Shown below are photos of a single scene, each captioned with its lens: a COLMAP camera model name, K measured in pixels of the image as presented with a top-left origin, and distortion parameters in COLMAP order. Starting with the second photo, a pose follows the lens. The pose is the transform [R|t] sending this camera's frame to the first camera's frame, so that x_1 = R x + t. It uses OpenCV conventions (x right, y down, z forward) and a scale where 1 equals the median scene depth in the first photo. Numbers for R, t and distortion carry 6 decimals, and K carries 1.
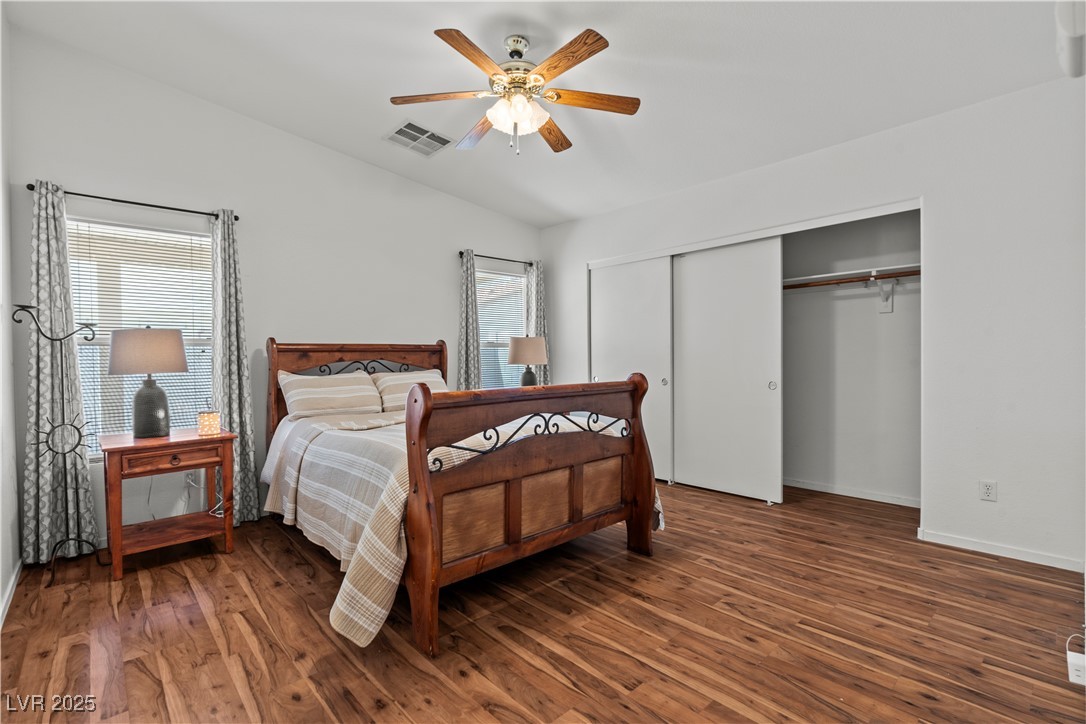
lens RADIAL K [[489.6, 0, 540.7], [0, 489.6, 369.4], [0, 0, 1]] dist [-0.009078, 0.000509]
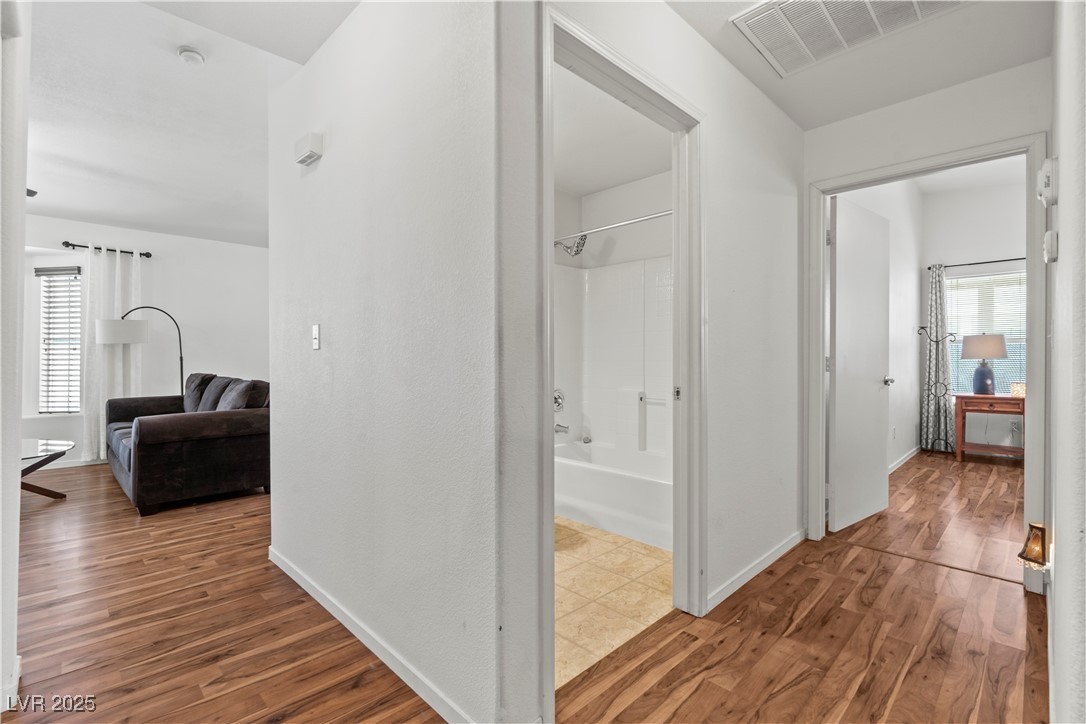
lens RADIAL K [[489.6, 0, 543.8], [0, 489.6, 360.4], [0, 0, 1]] dist [-0.009078, 0.000509]
pose [[0.036215, 0.015189, -0.999229, 0.988842], [-0.016170, 0.999762, 0.014611, 0.014777], [0.999213, 0.015629, 0.036452, -0.729608]]
